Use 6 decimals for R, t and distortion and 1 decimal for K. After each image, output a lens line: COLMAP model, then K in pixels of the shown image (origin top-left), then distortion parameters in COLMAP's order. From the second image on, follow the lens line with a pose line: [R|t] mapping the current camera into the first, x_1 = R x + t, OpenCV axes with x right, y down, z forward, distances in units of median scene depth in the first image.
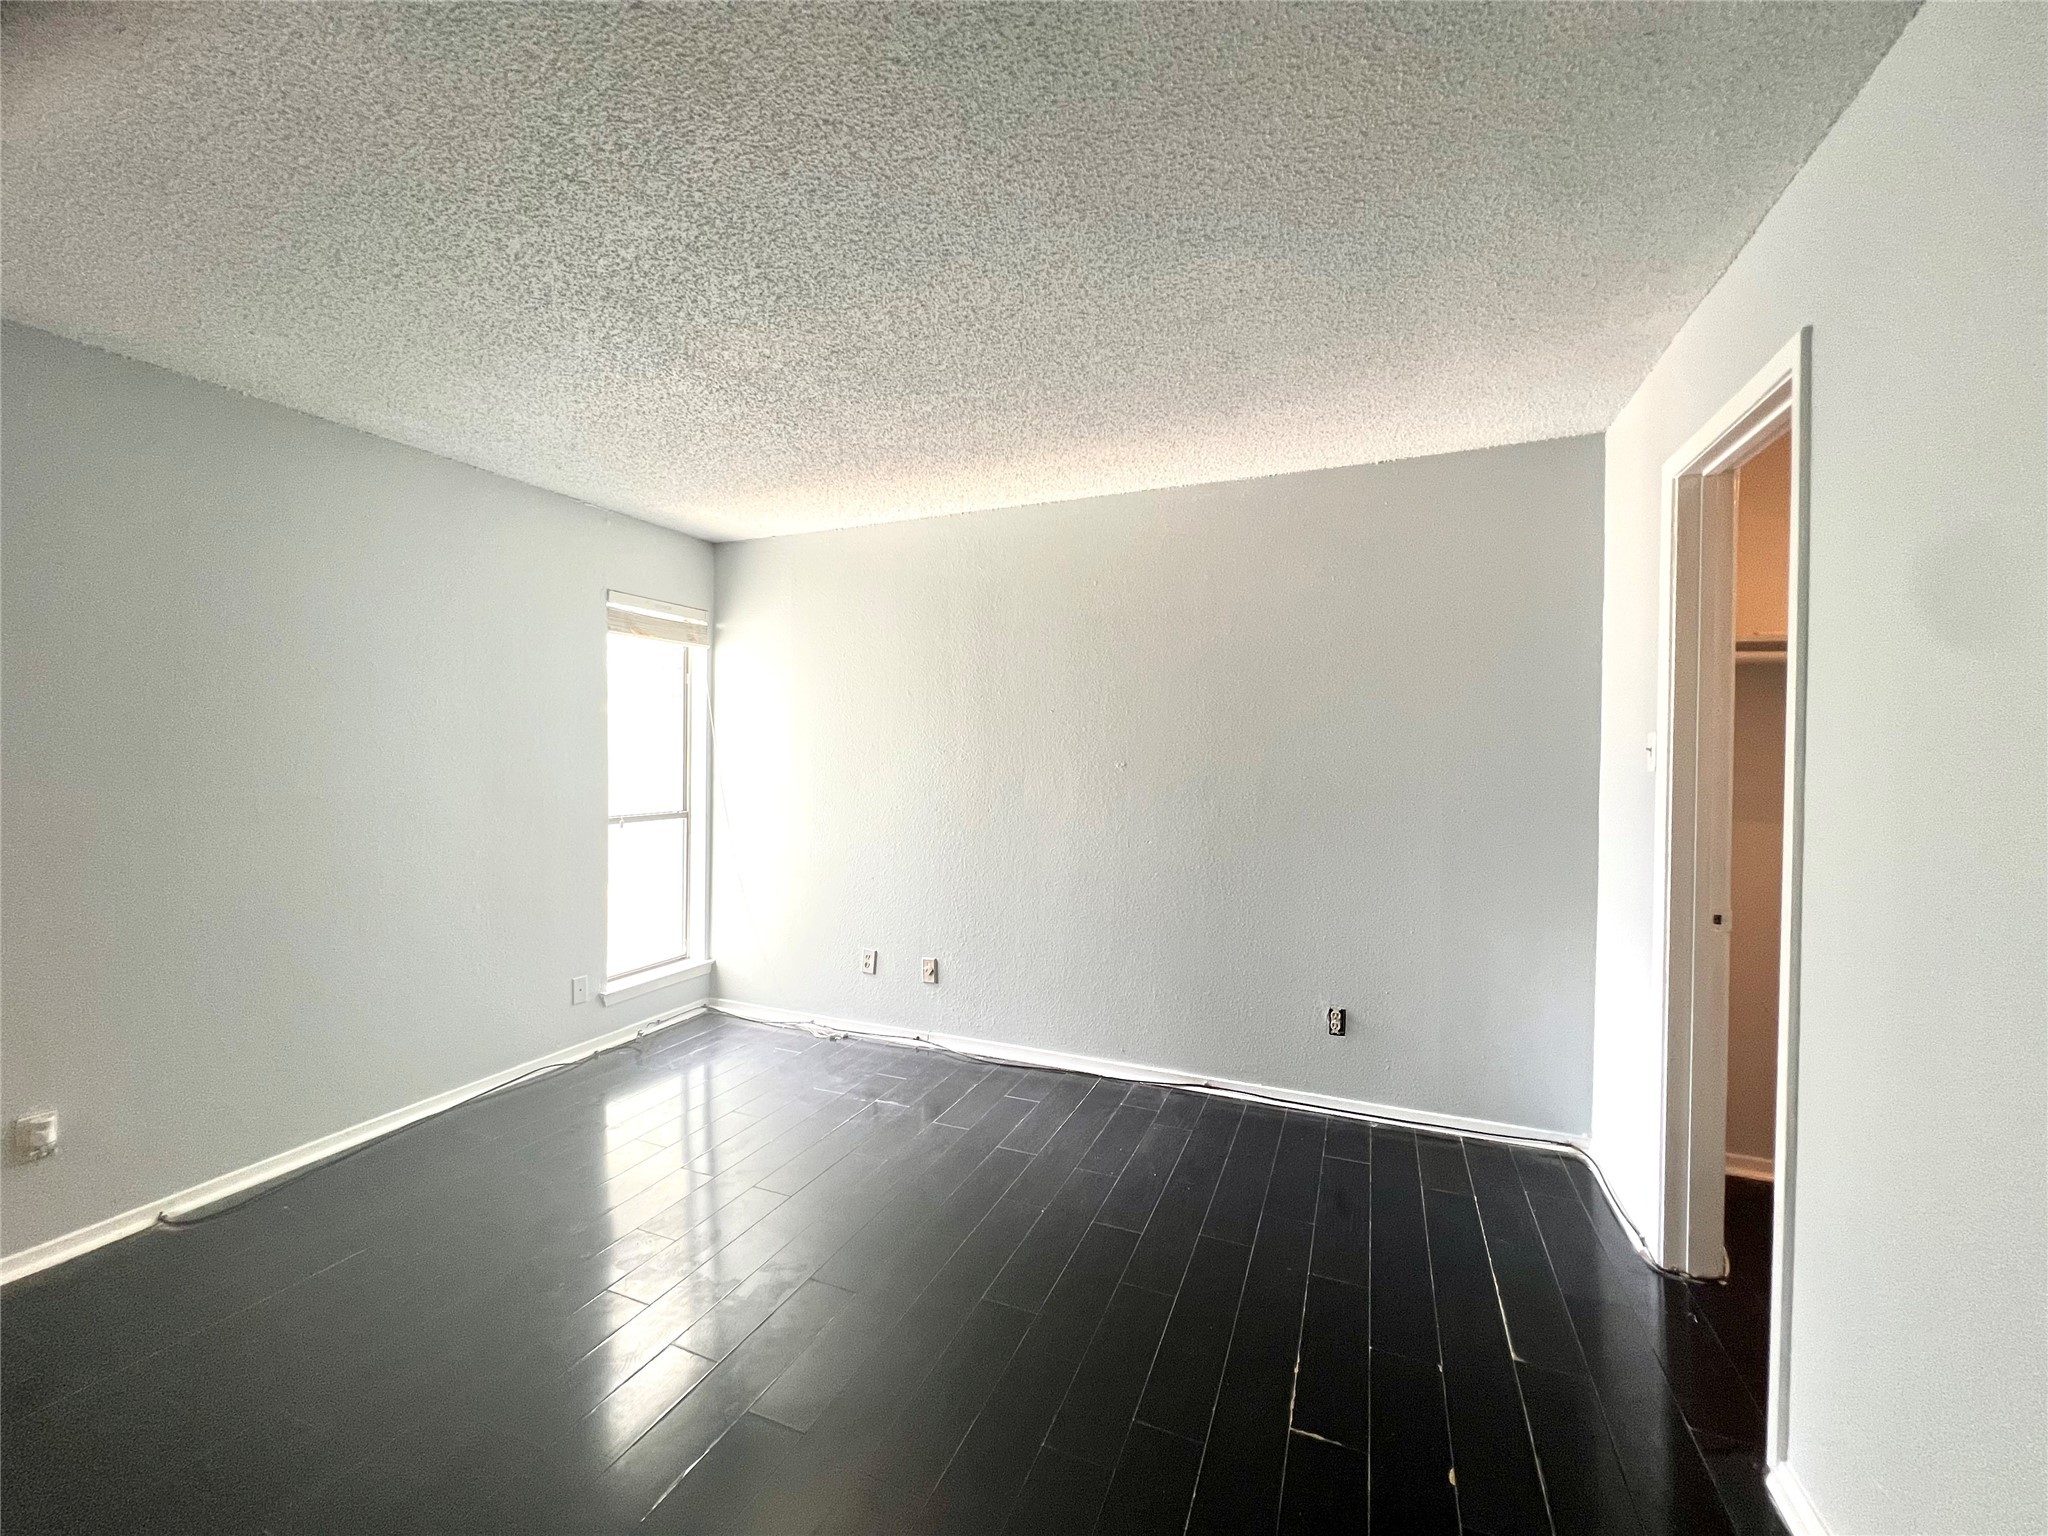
lens RADIAL K [[821.4, 0, 1016.8], [0, 821.4, 761.6], [0, 0, 1]] dist [-0.002670, 0.000468]
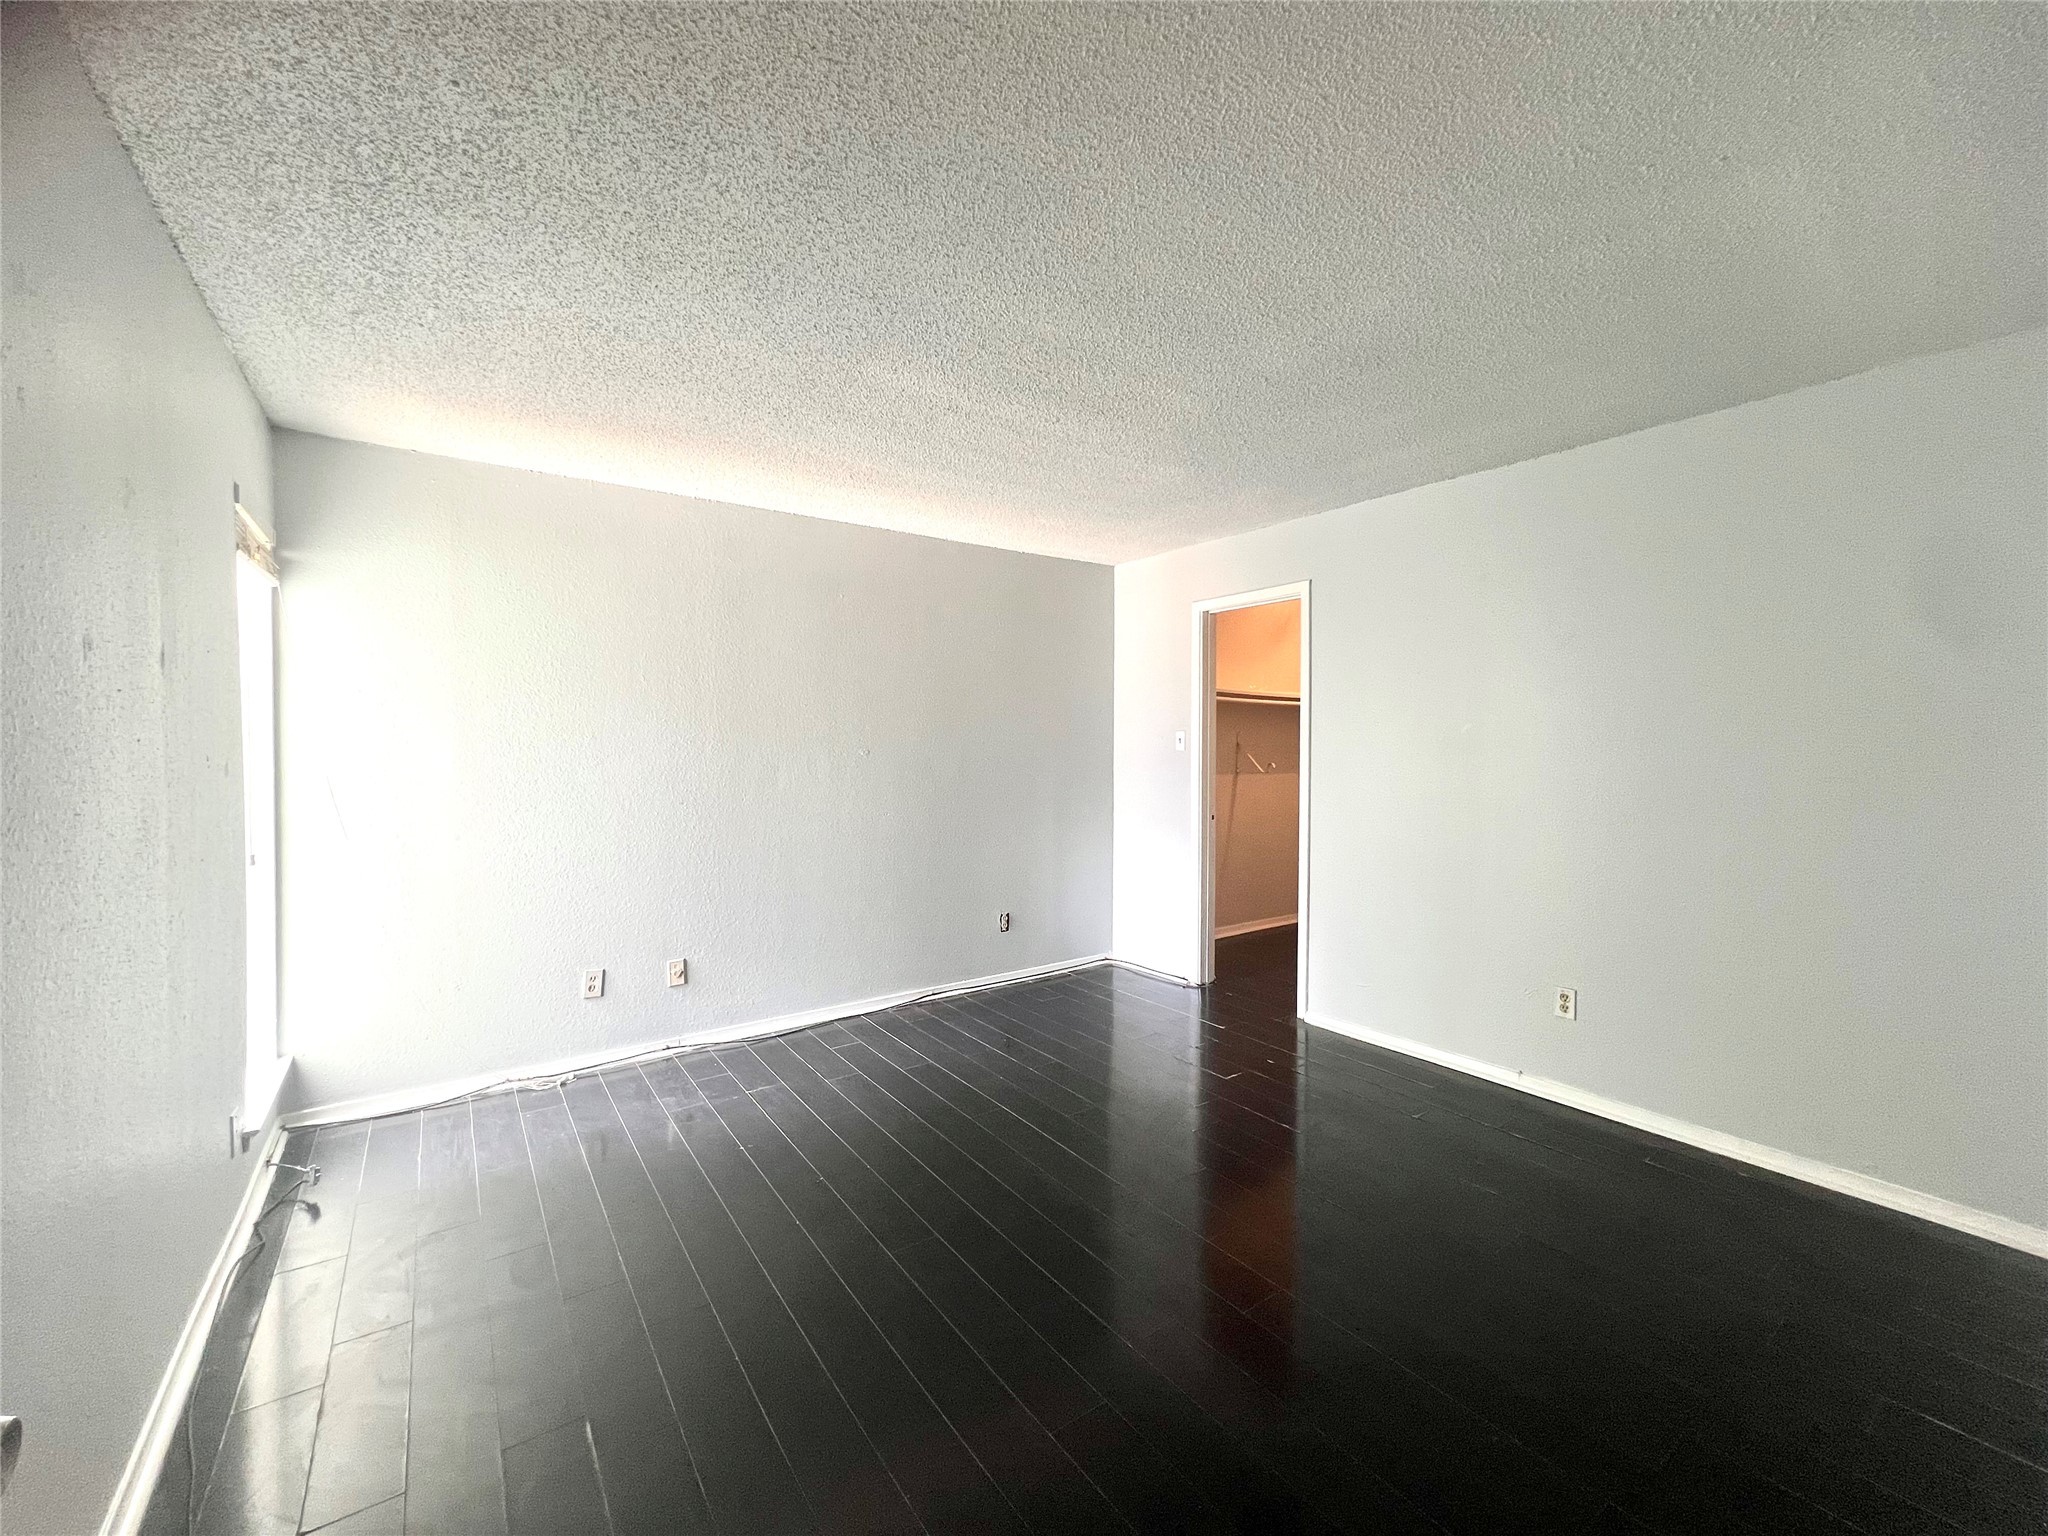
lens RADIAL K [[821.4, 0, 1021.3], [0, 821.4, 759.4], [0, 0, 1]] dist [-0.002670, 0.000468]
pose [[0.515582, -0.022227, 0.856552, -0.713313], [0.012563, 0.999752, 0.018381, -0.004933], [-0.856748, 0.001284, 0.515733, 0.169441]]
